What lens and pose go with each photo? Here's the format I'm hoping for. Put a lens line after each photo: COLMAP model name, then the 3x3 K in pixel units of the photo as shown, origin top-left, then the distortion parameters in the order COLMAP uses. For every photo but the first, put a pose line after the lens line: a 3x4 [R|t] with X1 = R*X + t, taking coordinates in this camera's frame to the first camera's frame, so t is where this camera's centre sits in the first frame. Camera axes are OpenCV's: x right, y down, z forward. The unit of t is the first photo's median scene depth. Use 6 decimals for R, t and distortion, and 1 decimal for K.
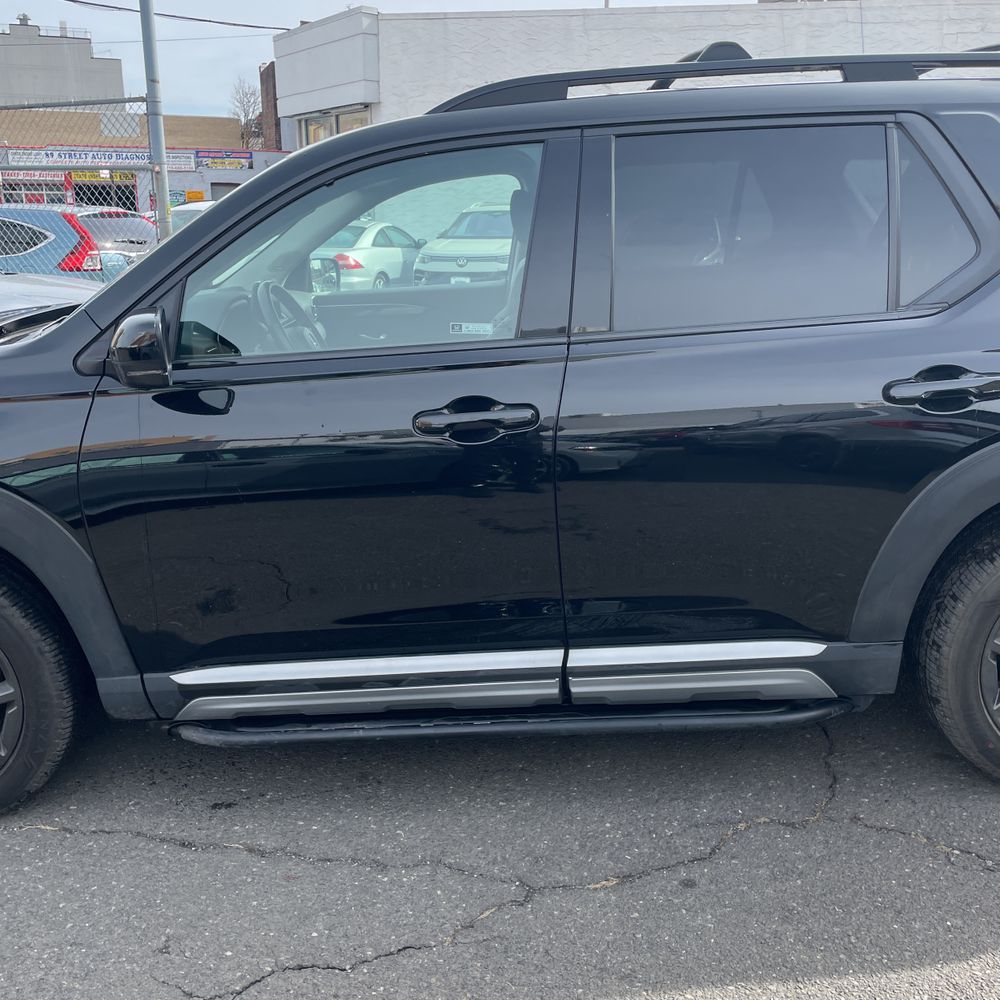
lens RADIAL K [[1020.0, 0, 508.3], [0, 1020.0, 504.7], [0, 0, 1]] dist [0.028476, 0.000000]
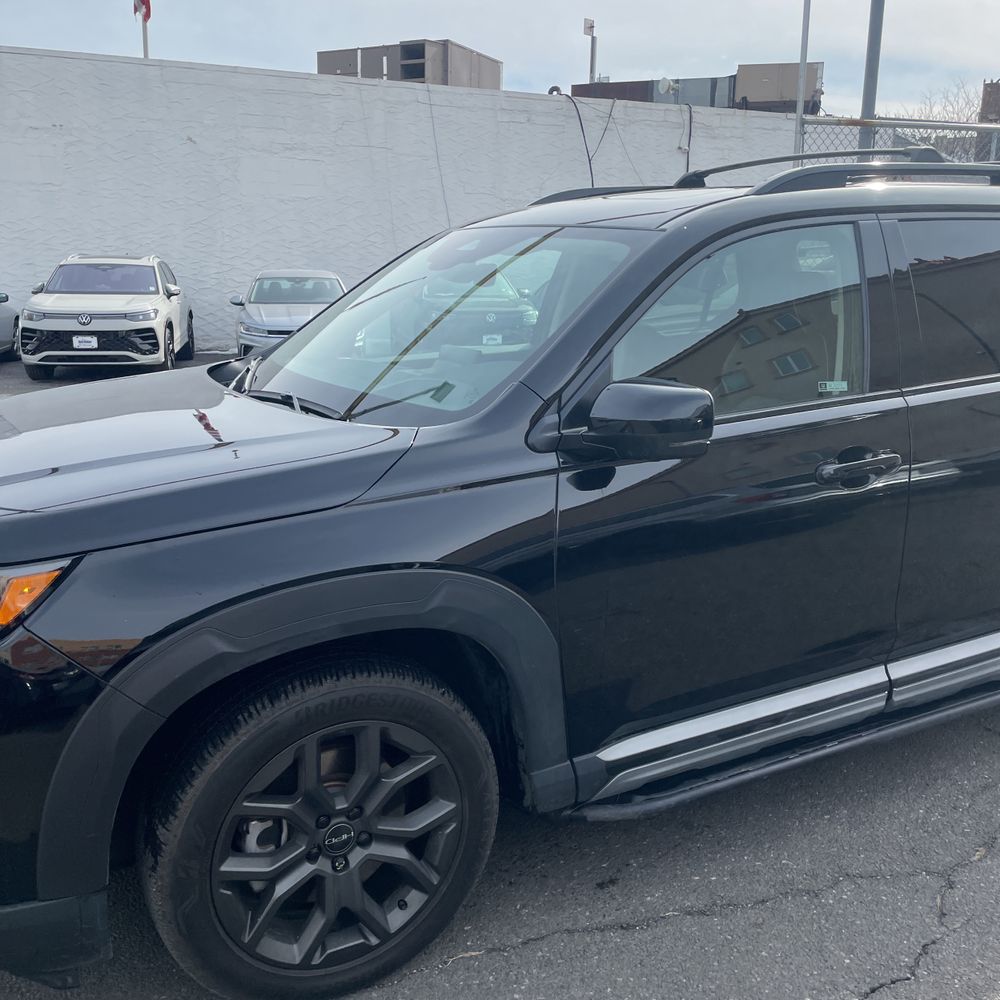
lens RADIAL K [[1020.0, 0, 508.9], [0, 1020.0, 507.9], [0, 0, 1]] dist [0.028476, 0.000000]
pose [[0.885577, -0.086128, 0.456439, -0.136770], [0.108317, 0.993859, -0.022619, -0.008694], [-0.451687, 0.069471, 0.889467, 0.026490]]
